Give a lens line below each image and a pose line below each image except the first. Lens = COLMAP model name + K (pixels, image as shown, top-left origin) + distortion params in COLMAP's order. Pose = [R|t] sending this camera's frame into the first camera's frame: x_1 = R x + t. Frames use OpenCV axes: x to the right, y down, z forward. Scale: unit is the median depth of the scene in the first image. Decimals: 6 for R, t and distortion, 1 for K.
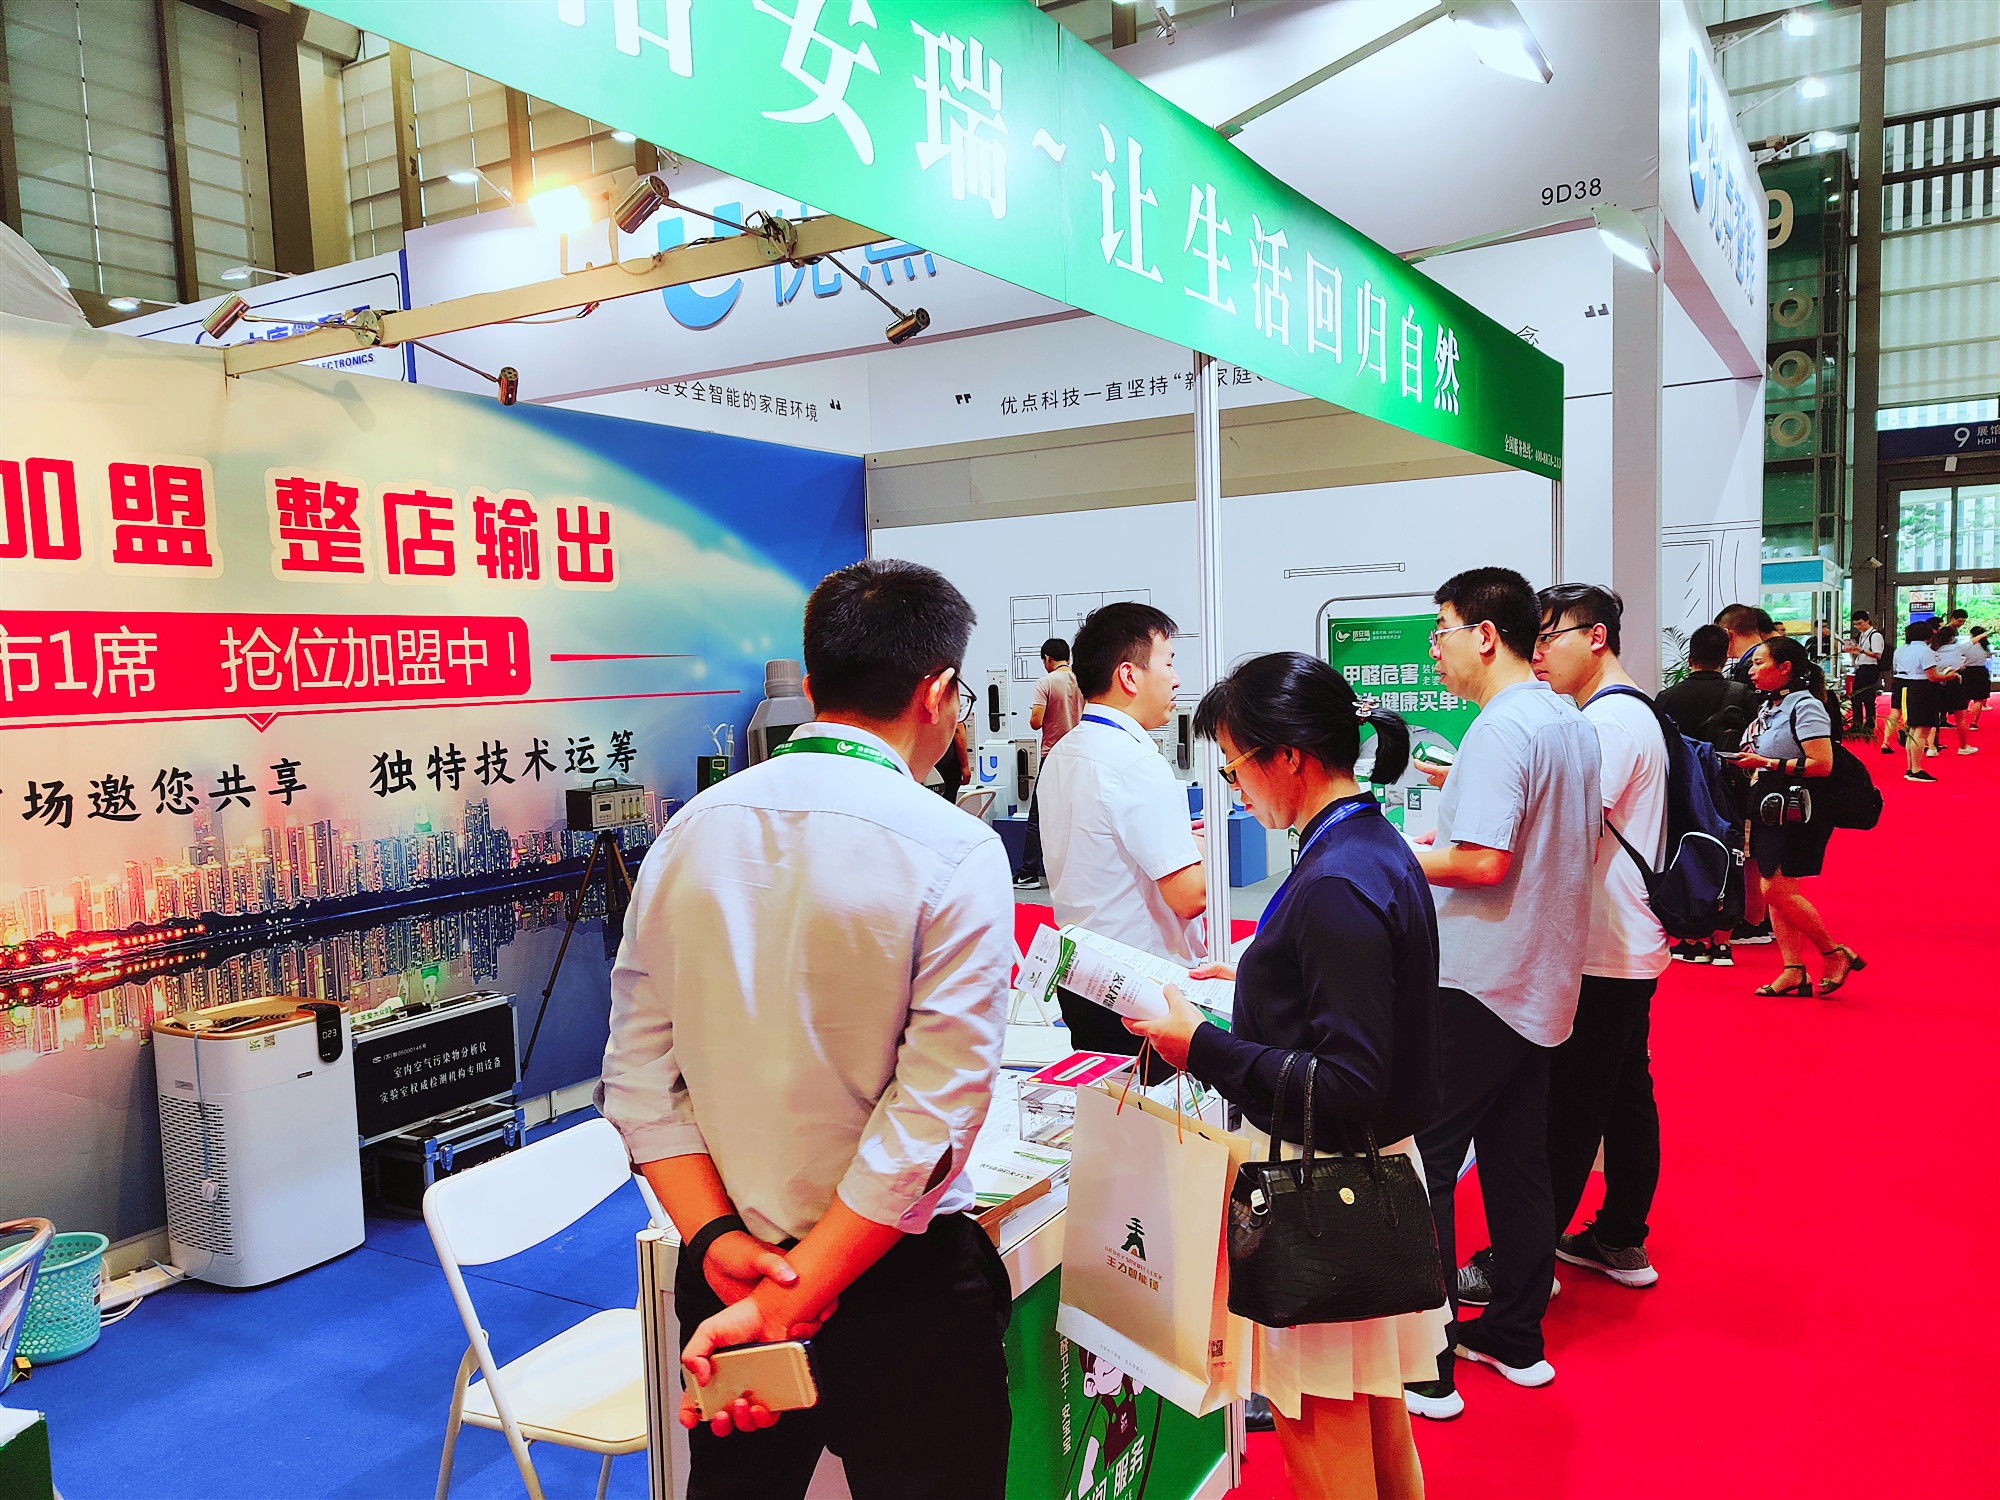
lens RADIAL K [[1502.7, 0, 1002.6], [0, 1502.7, 794.6], [0, 0, 1]] dist [0.022320, 0.007864]
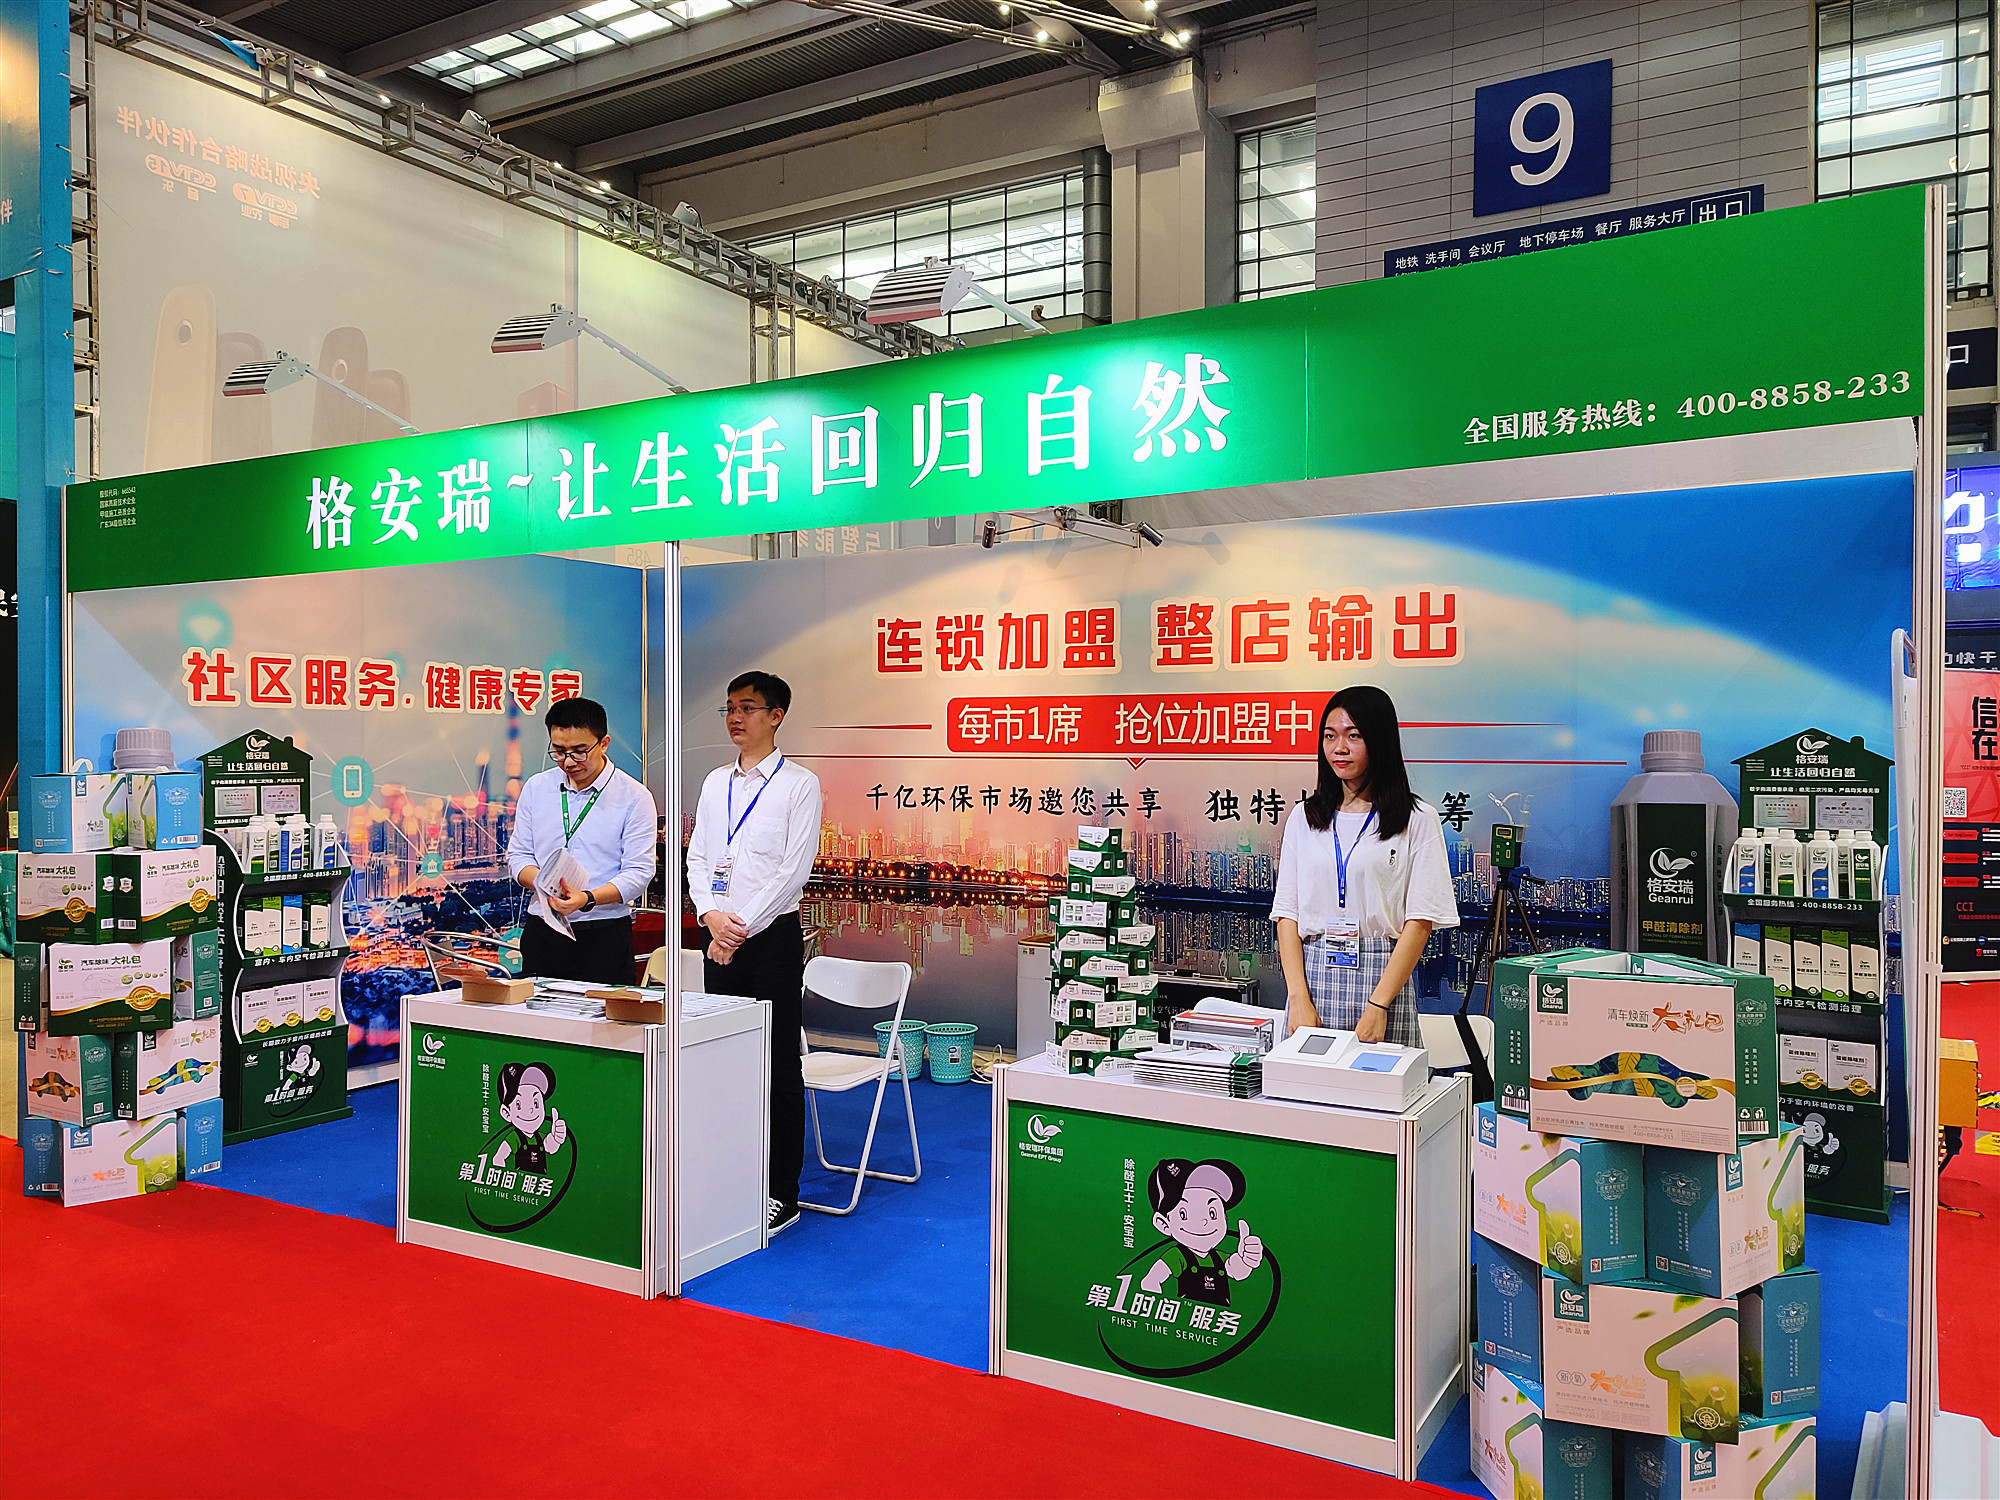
lens RADIAL K [[1502.7, 0, 1031.7], [0, 1502.7, 756.5], [0, 0, 1]] dist [0.022320, 0.007864]
pose [[0.015665, 0.041646, -0.999010, 0.949430], [-0.090988, 0.995046, 0.040054, -0.096428], [0.995729, 0.090271, 0.019376, 0.772519]]
